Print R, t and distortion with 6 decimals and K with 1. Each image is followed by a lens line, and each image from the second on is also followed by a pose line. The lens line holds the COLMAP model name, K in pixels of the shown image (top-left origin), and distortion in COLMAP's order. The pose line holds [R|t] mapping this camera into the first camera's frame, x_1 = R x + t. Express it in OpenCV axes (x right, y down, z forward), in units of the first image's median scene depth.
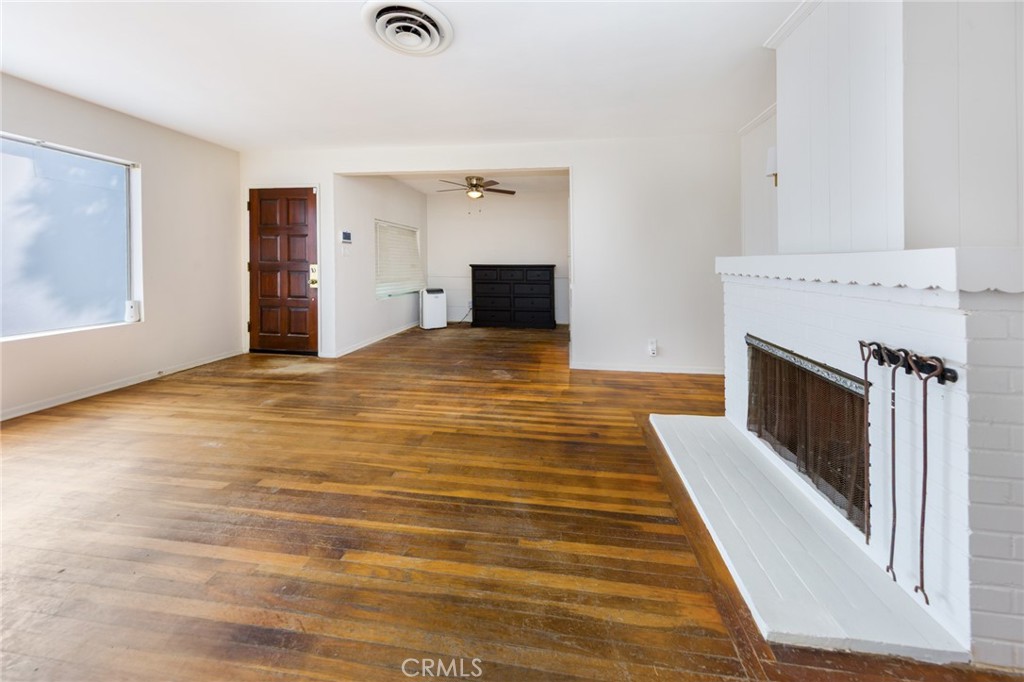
lens RADIAL K [[335.7, 0, 515.6], [0, 335.7, 341.3], [0, 0, 1]] dist [0.000621, -0.000080]
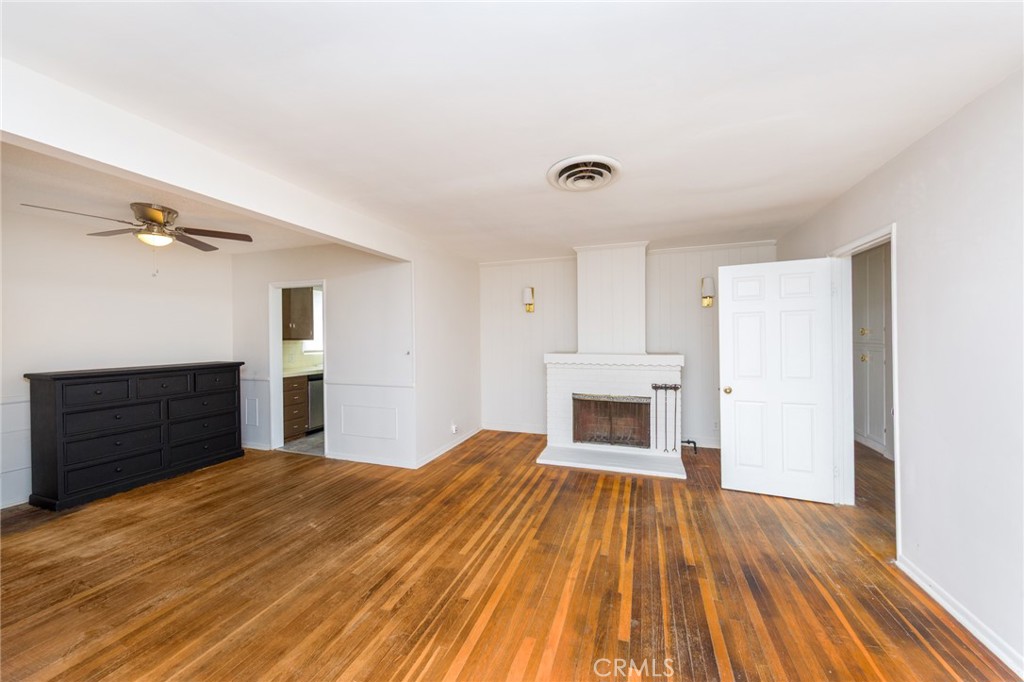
lens RADIAL K [[382.7, 0, 512.2], [0, 382.7, 337.5], [0, 0, 1]] dist [-0.000684, -0.000170]
pose [[0.190256, -0.010331, 0.981680, -1.882669], [0.225699, 0.973621, -0.033496, -0.408305], [-0.955439, 0.227937, 0.187569, 0.954094]]
